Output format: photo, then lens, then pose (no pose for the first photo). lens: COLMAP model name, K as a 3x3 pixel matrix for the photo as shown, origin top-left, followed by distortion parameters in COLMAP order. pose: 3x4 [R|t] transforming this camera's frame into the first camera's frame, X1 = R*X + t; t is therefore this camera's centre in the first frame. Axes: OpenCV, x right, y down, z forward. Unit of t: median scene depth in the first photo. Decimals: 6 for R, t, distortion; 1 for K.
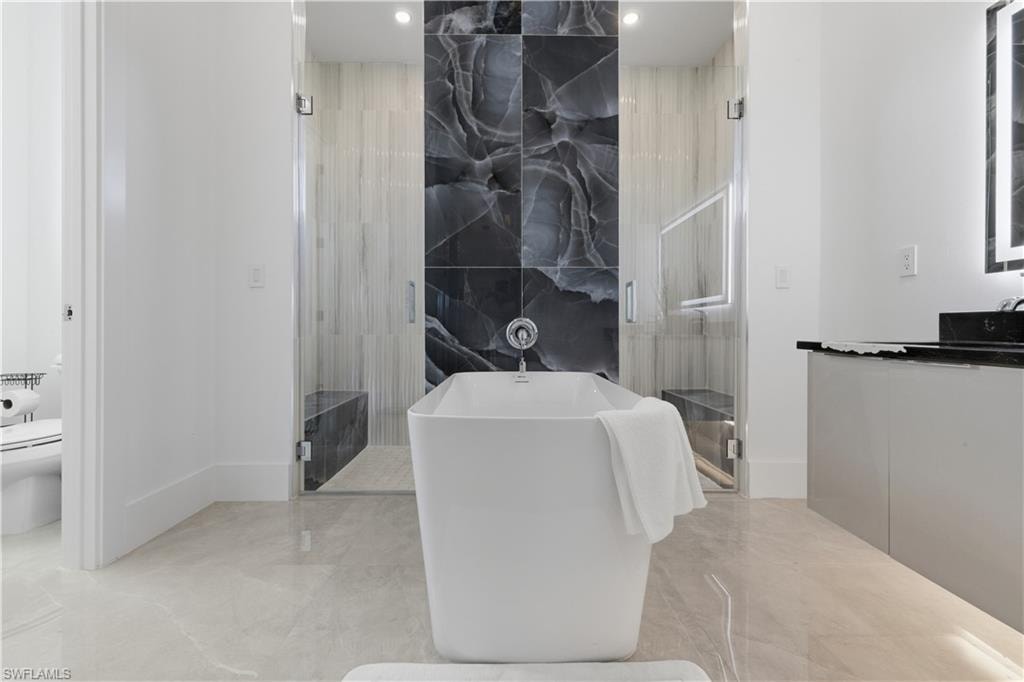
lens RADIAL K [[434.8, 0, 512.4], [0, 434.8, 329.1], [0, 0, 1]] dist [0.003997, -0.001428]
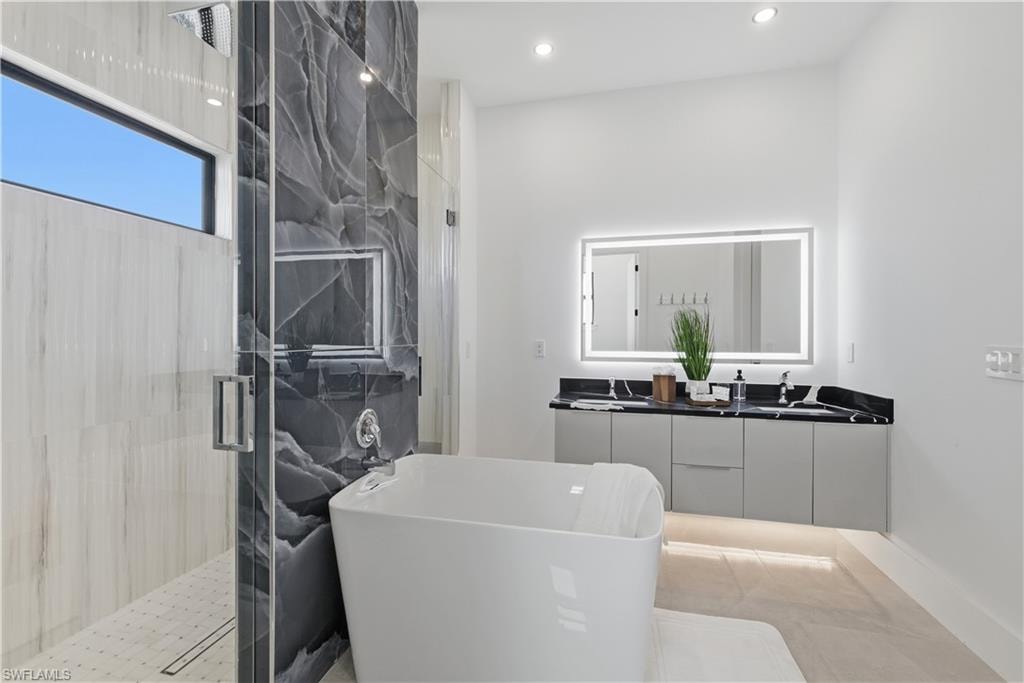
lens RADIAL K [[434.8, 0, 512.8], [0, 434.8, 333.9], [0, 0, 1]] dist [0.003997, -0.001428]
pose [[0.237896, 0.001797, 0.971289, -0.711634], [-0.004591, 0.999989, -0.000726, -0.168953], [-0.971280, -0.004286, 0.237901, 0.533094]]
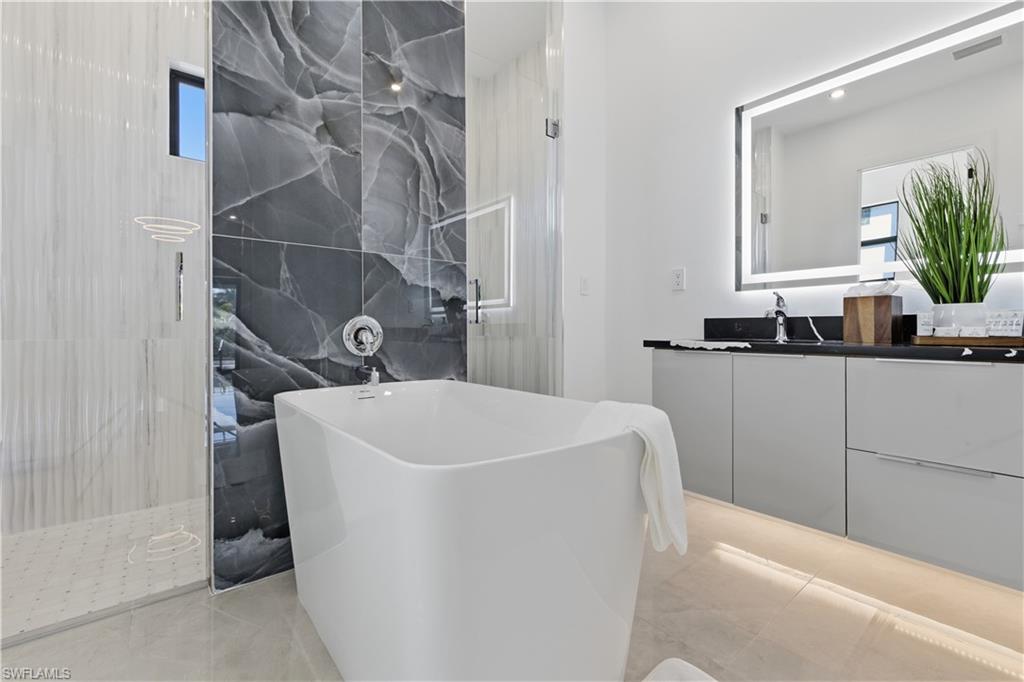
lens RADIAL K [[437.5, 0, 511.1], [0, 437.5, 329.8], [0, 0, 1]] dist [-0.002100, 0.000424]
pose [[0.781537, -0.000373, 0.623858, -0.260052], [0.001494, 0.999998, -0.001274, 0.000235], [-0.623857, 0.001928, 0.781536, 0.216500]]
